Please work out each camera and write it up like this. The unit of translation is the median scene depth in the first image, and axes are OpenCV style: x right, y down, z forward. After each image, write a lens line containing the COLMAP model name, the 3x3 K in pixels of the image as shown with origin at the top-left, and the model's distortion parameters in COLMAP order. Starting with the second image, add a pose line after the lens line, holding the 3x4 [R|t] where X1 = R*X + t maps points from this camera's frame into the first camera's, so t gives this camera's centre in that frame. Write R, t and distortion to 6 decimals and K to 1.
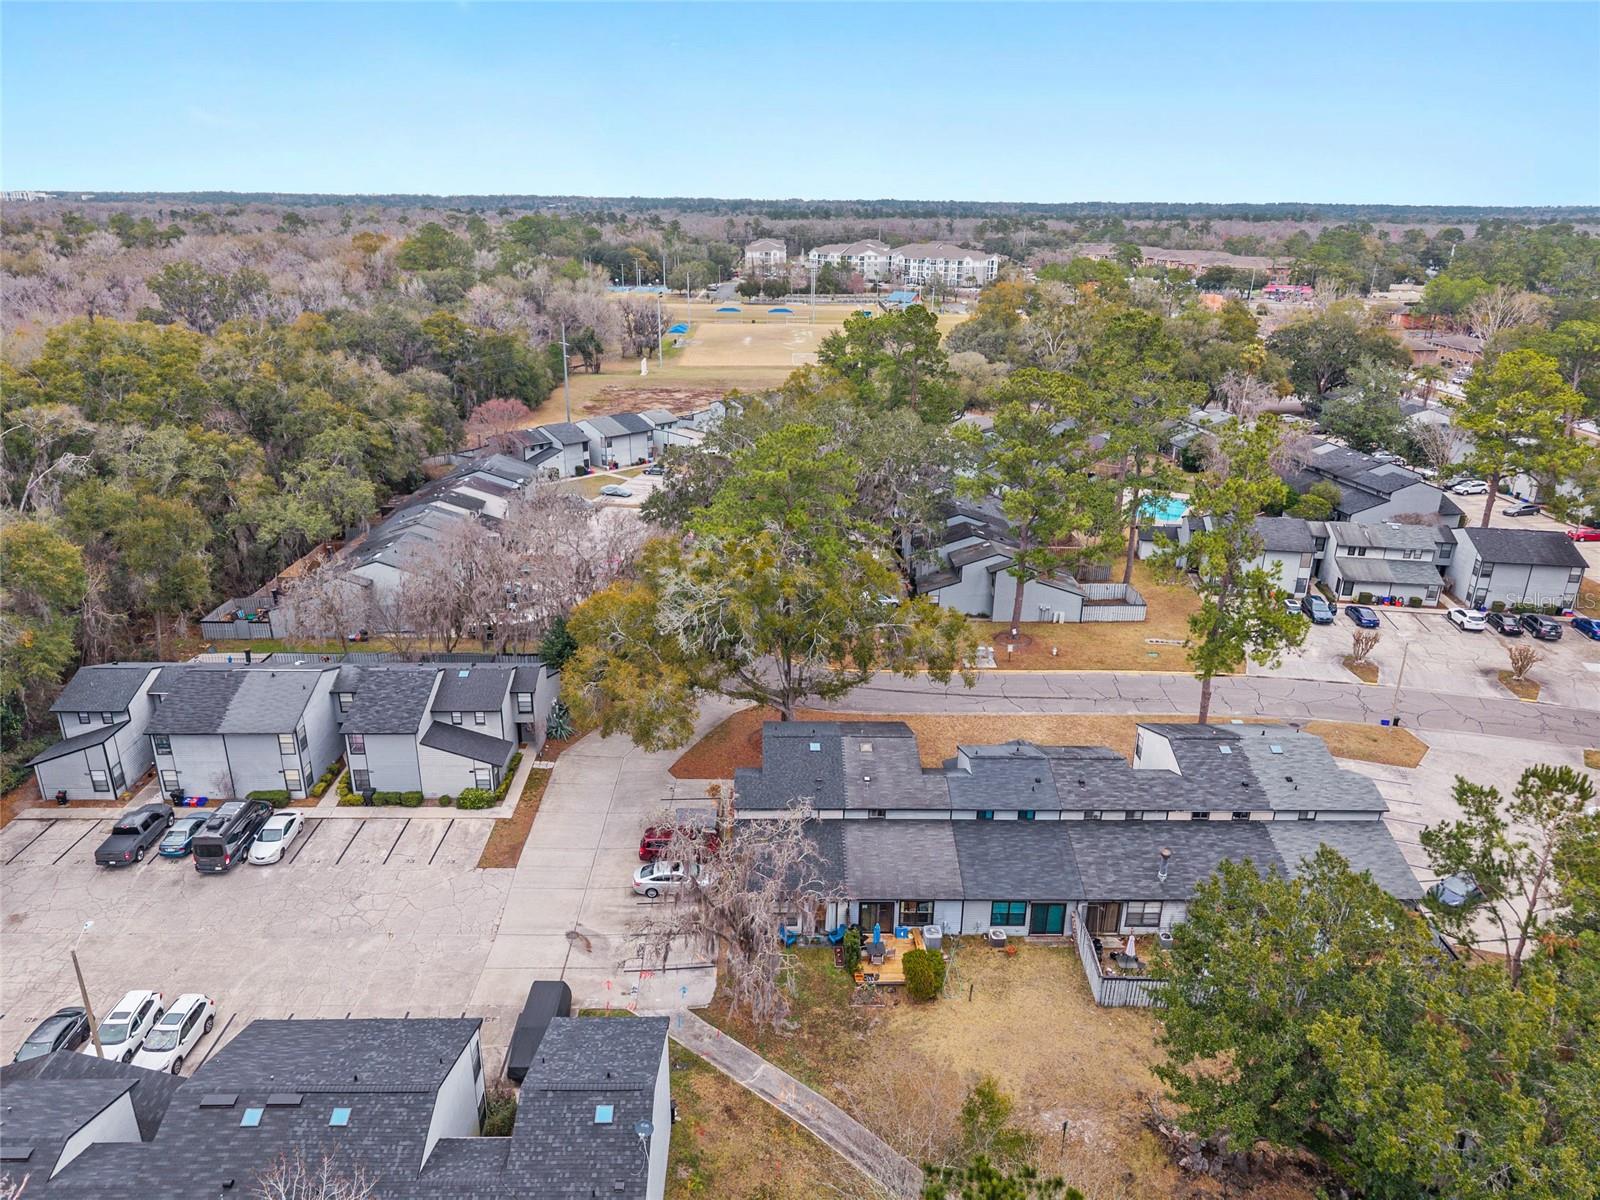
lens RADIAL K [[1066.8, 0, 784.8], [0, 1066.8, 602.8], [0, 0, 1]] dist [0.035059, -0.050647]
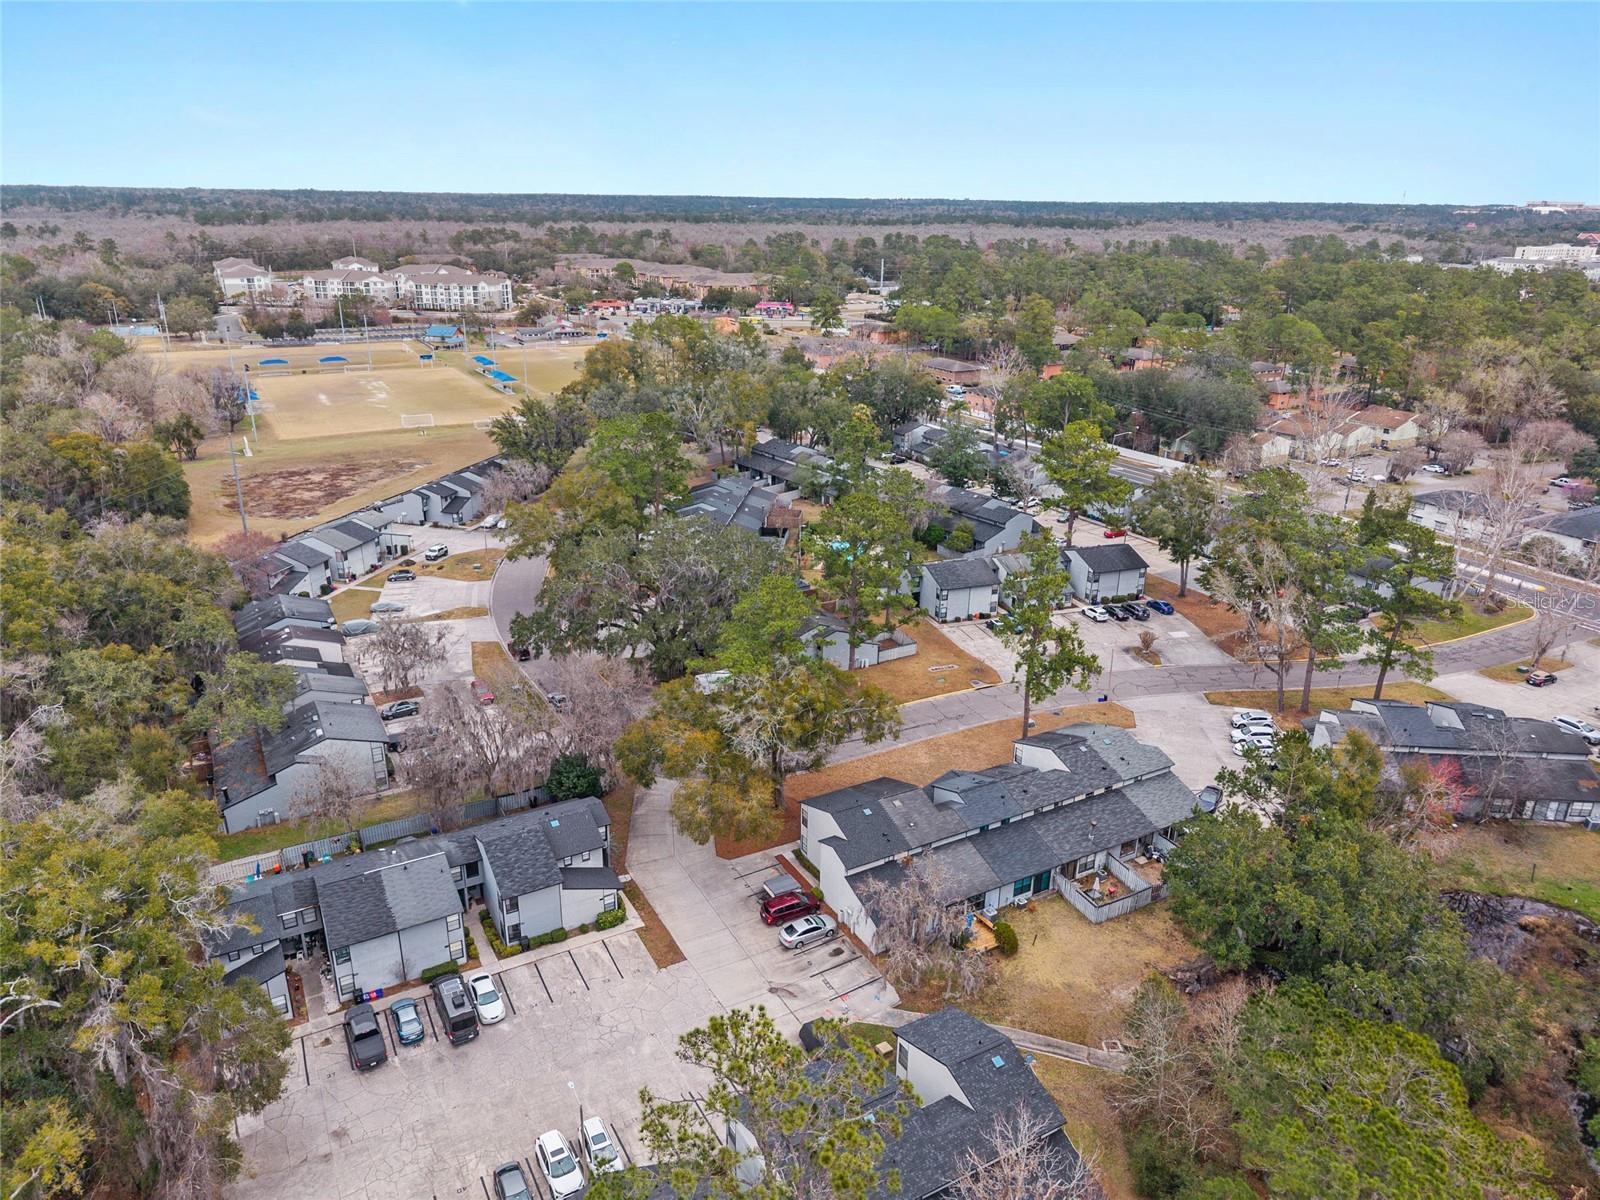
lens RADIAL K [[1066.8, 0, 784.8], [0, 1066.8, 602.8], [0, 0, 1]] dist [0.035059, -0.050647]
pose [[0.881484, -0.165529, 0.442252, -0.575494], [0.160923, 0.985788, 0.048221, -0.200228], [-0.443949, 0.028662, 0.895594, -0.211726]]
